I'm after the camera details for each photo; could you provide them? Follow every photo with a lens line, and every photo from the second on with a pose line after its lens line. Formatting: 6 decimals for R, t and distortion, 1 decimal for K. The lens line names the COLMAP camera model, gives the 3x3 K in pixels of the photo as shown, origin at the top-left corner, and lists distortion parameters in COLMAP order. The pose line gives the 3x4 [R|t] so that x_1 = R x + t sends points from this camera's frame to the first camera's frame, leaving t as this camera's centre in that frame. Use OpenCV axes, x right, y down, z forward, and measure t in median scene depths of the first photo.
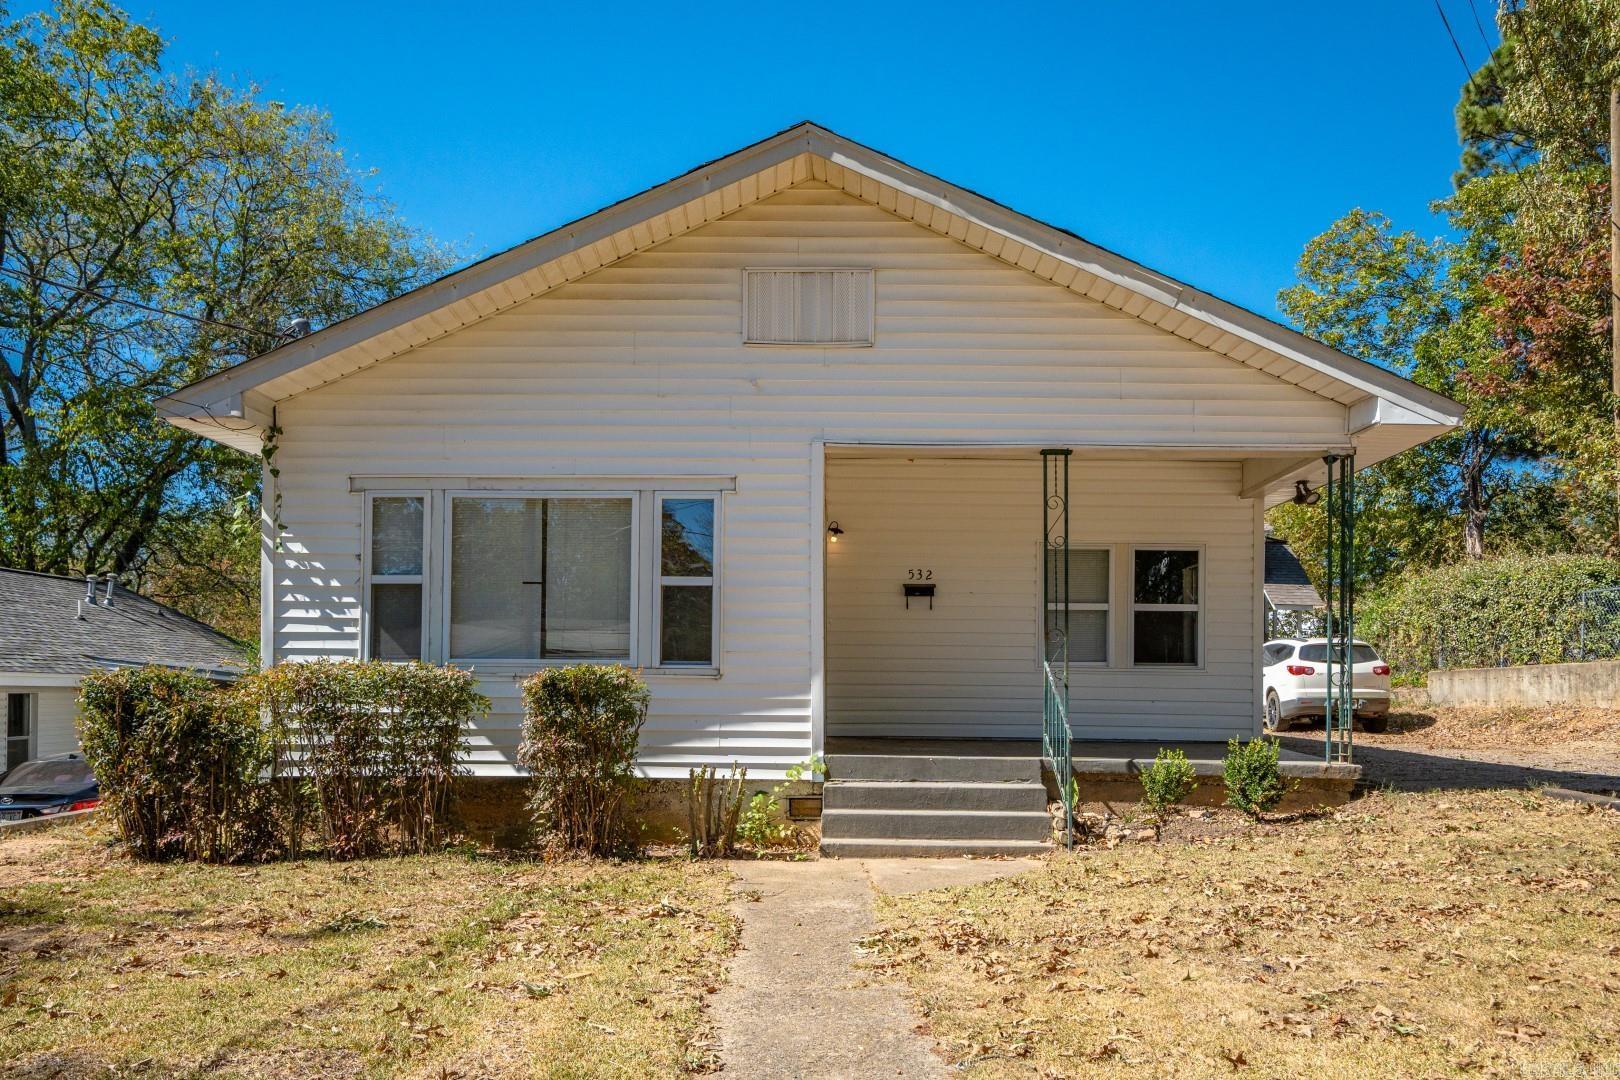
lens RADIAL K [[1255.6, 0, 841.1], [0, 1255.6, 682.2], [0, 0, 1]] dist [0.000323, -0.004916]
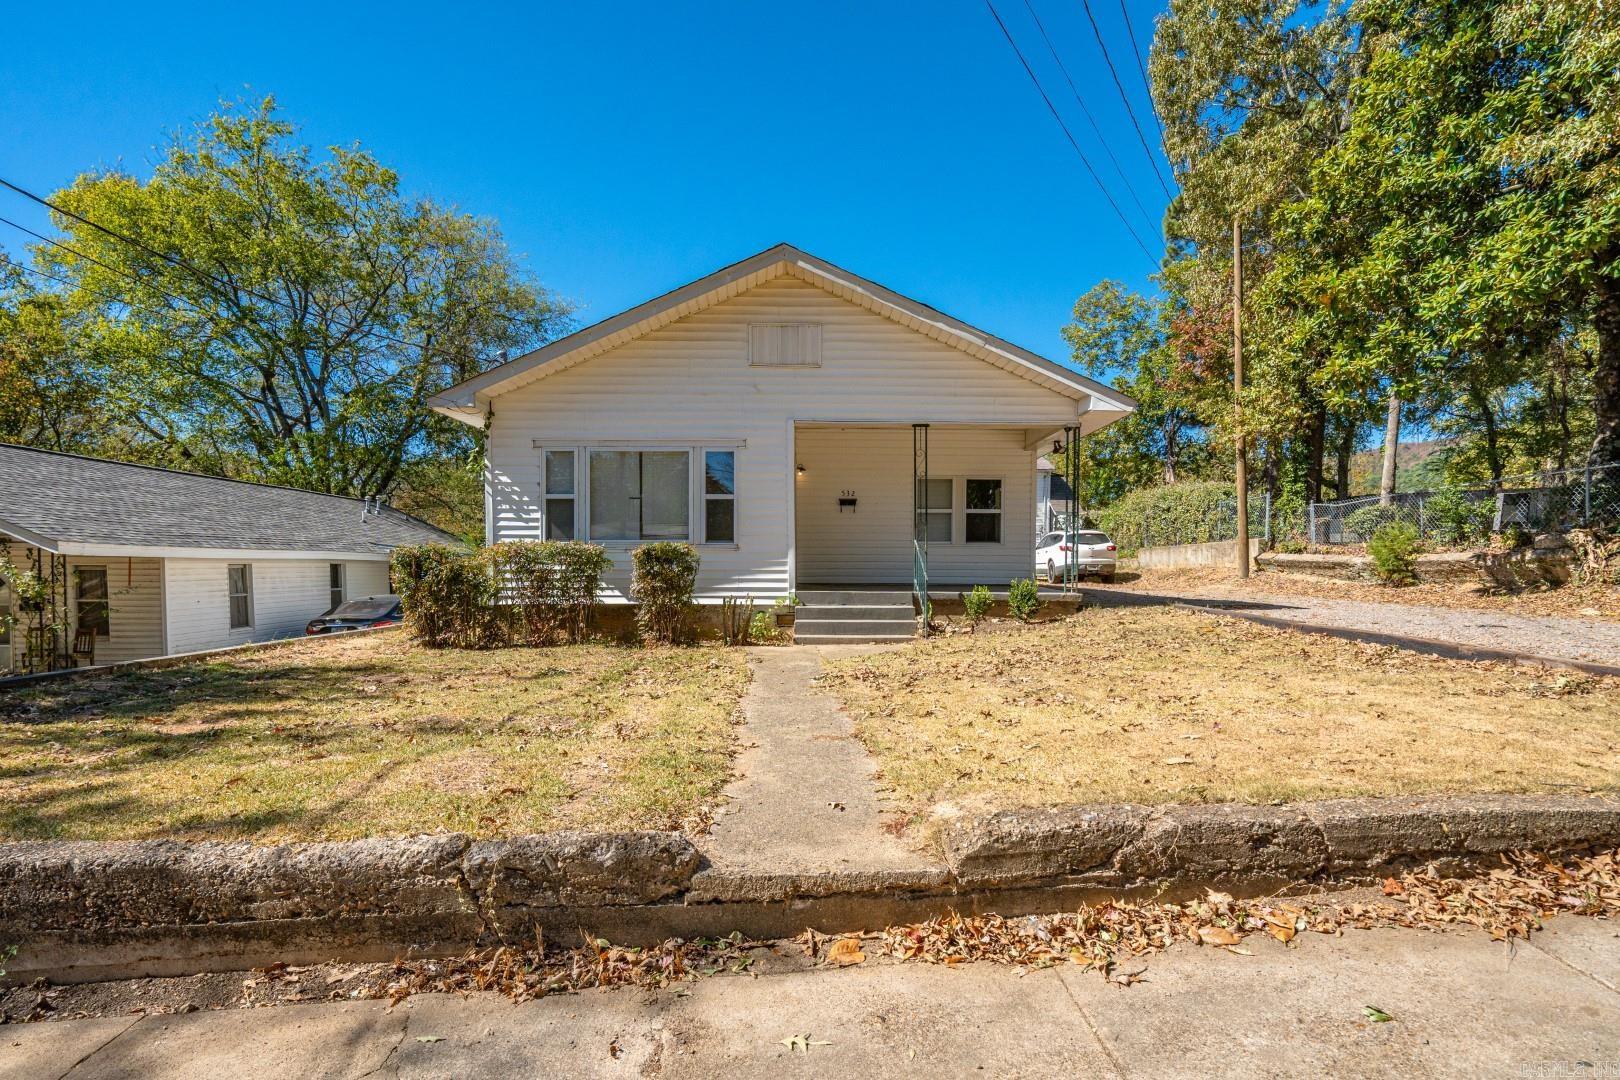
lens RADIAL K [[745.8, 0, 823.9], [0, 745.8, 589.2], [0, 0, 1]] dist [-0.001574, 0.000494]
pose [[0.999701, -0.006381, 0.023625, 0.002345], [0.005465, 0.999237, 0.038666, 0.013037], [-0.023853, -0.038526, 0.998973, -0.095960]]
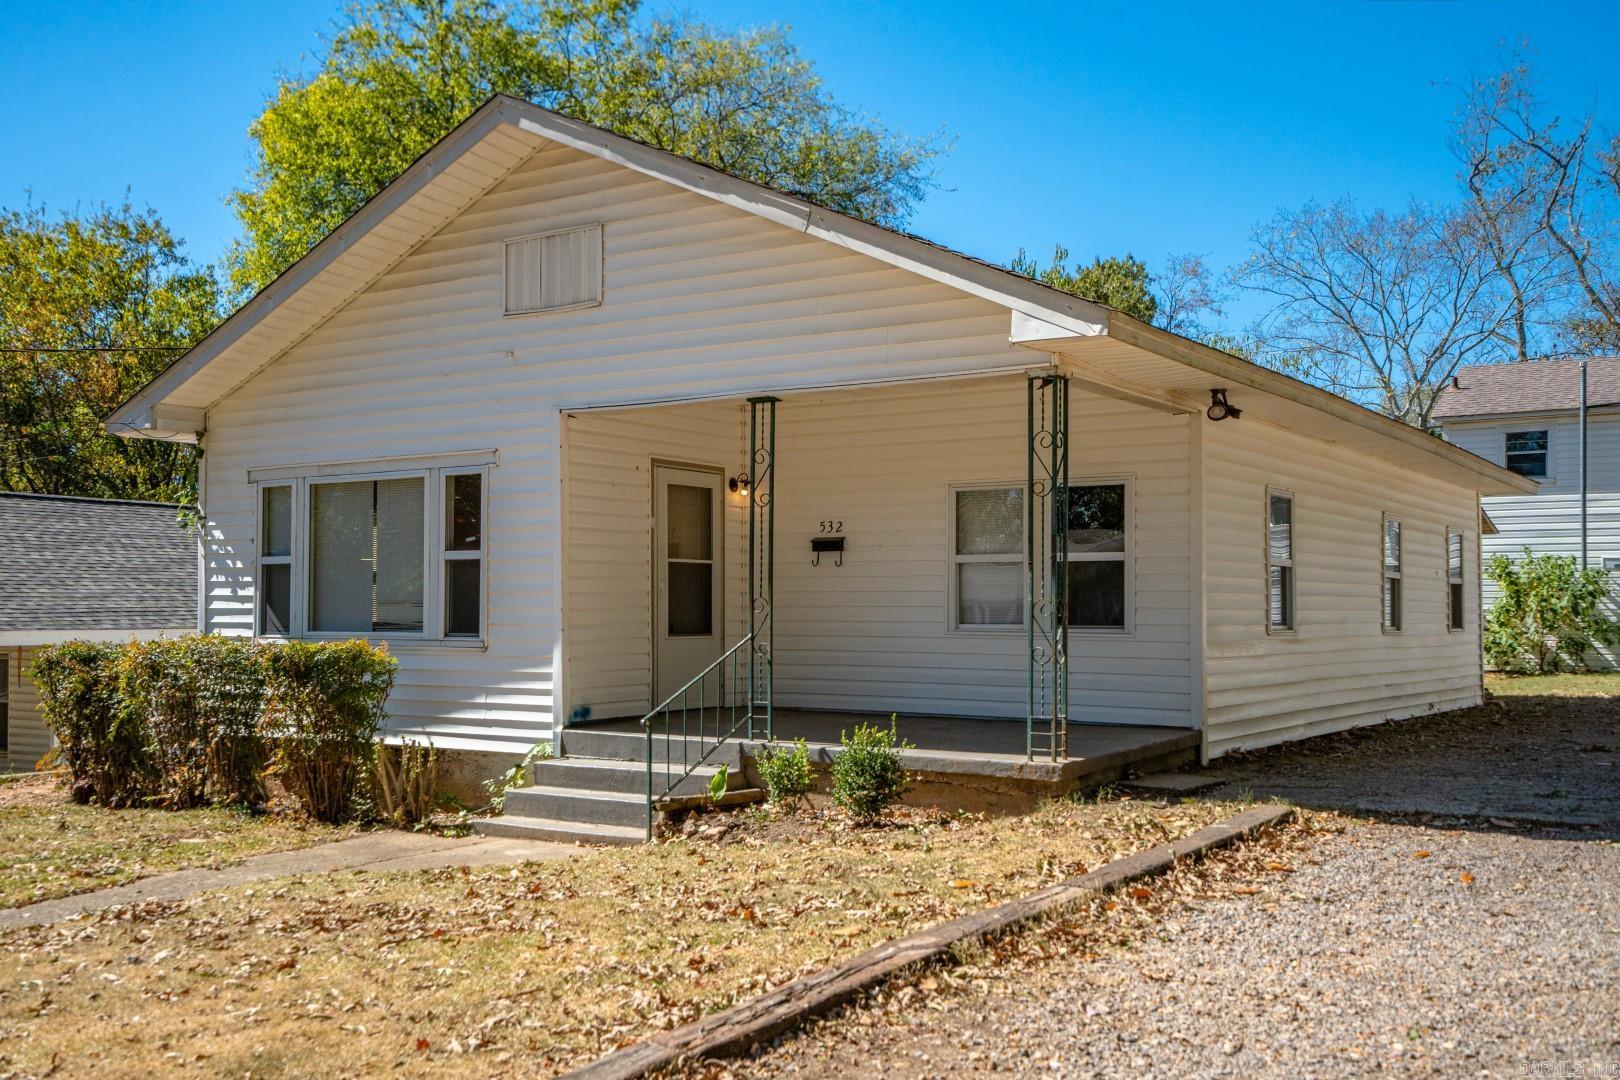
lens RADIAL K [[1528.8, 0, 838.0], [0, 1528.8, 595.2], [0, 0, 1]] dist [0.058222, 0.000000]
pose [[0.853893, -0.013881, -0.520264, 0.781259], [0.008804, 0.999886, -0.012228, -0.029689], [0.520374, 0.005861, 0.853918, 0.094165]]
